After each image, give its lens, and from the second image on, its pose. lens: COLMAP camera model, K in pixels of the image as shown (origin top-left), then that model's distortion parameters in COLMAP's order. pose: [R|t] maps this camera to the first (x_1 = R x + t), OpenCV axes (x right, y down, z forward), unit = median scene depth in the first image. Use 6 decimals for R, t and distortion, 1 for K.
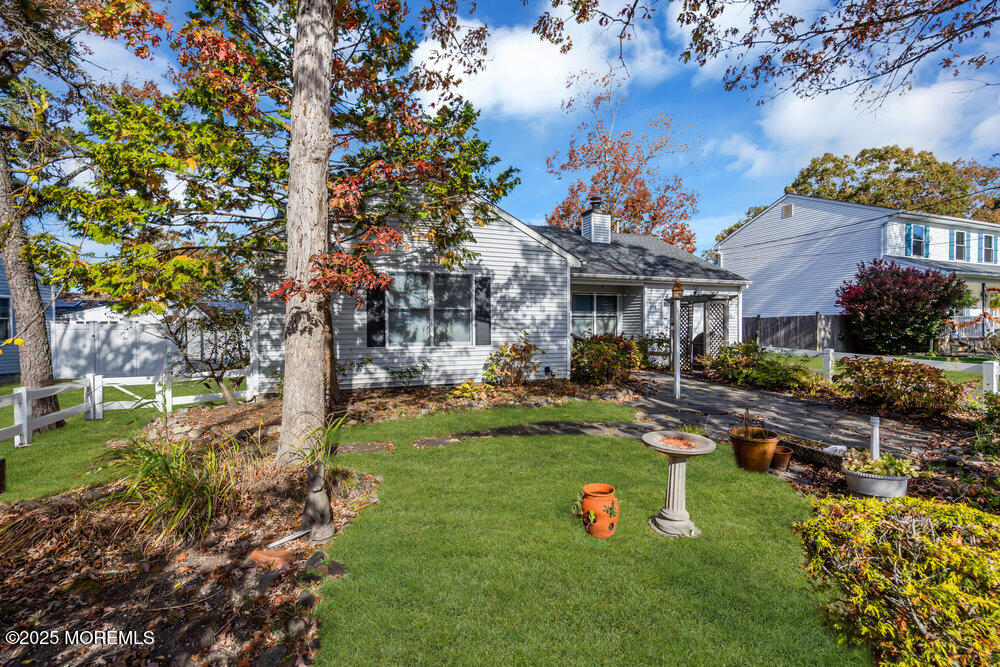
lens RADIAL K [[457.4, 0, 498.0], [0, 457.4, 330.8], [0, 0, 1]] dist [0.002095, 0.000326]
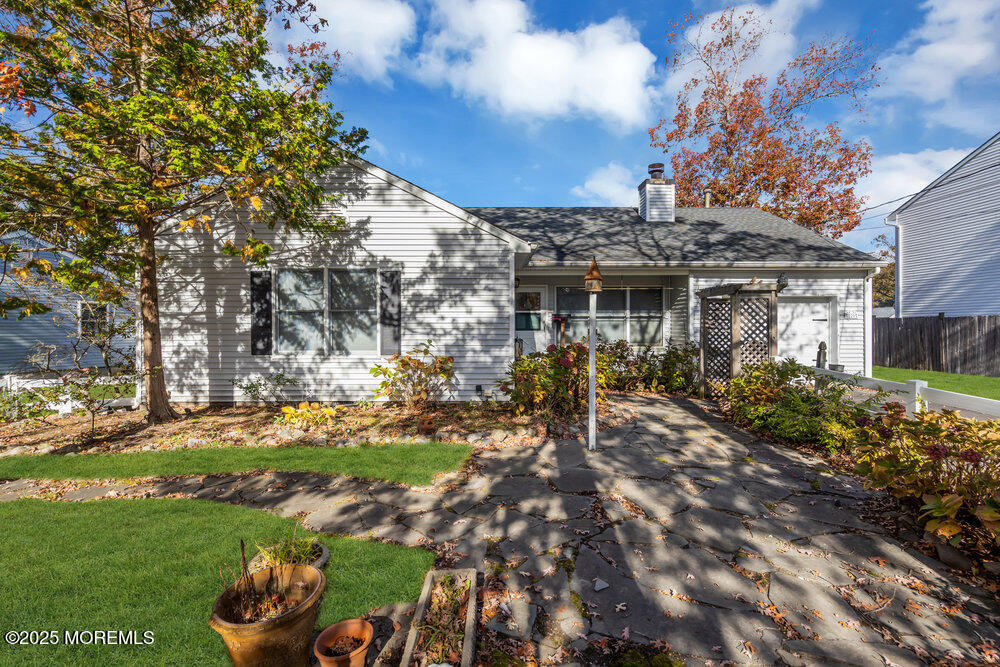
lens RADIAL K [[453.1, 0, 500.0], [0, 453.1, 333.5], [0, 0, 1]] dist [-0.003120, -0.000600]
pose [[0.936096, 0.009141, -0.351625, 0.421660], [-0.005210, 0.999913, 0.012124, -0.017054], [0.351705, -0.009517, 0.936062, 0.314010]]
